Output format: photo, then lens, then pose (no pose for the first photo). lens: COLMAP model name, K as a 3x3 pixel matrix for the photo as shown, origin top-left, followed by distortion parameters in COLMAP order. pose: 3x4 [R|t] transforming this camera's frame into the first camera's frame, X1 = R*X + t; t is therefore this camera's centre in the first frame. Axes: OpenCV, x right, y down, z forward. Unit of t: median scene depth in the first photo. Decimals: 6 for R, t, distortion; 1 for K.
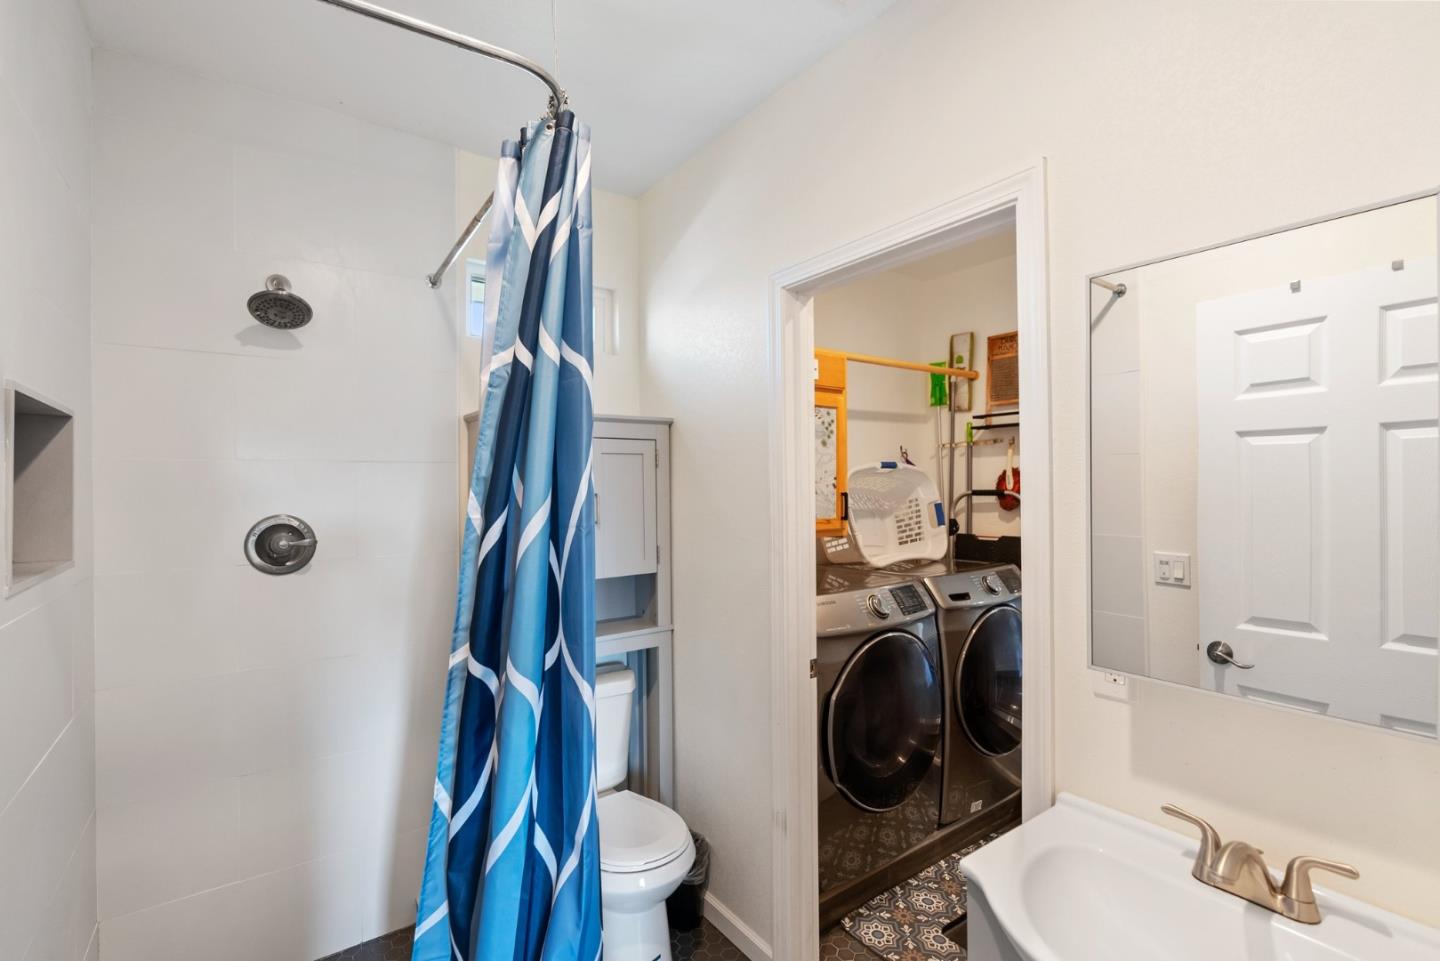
lens RADIAL K [[659.3, 0, 721.7], [0, 659.3, 483.6], [0, 0, 1]] dist [-0.009171, 0.004785]
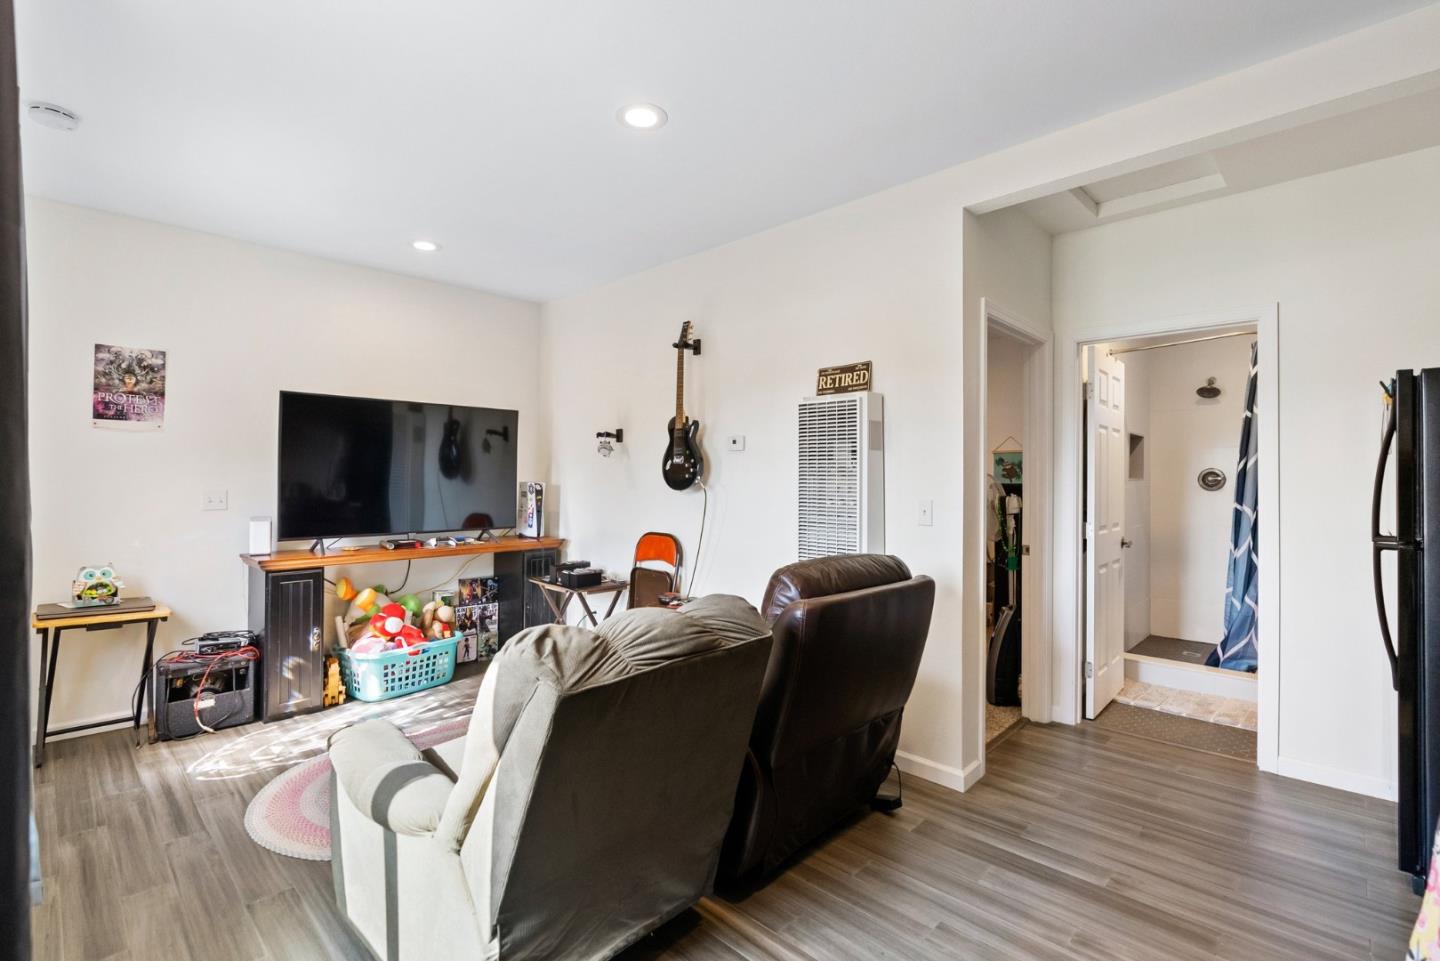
lens RADIAL K [[659.3, 0, 719.2], [0, 659.3, 476.3], [0, 0, 1]] dist [-0.009171, 0.004785]
pose [[0.187119, -0.001979, -0.982335, 1.450227], [0.006871, 0.999976, -0.000706, 0.064714], [0.982313, -0.006617, 0.187128, -1.343753]]
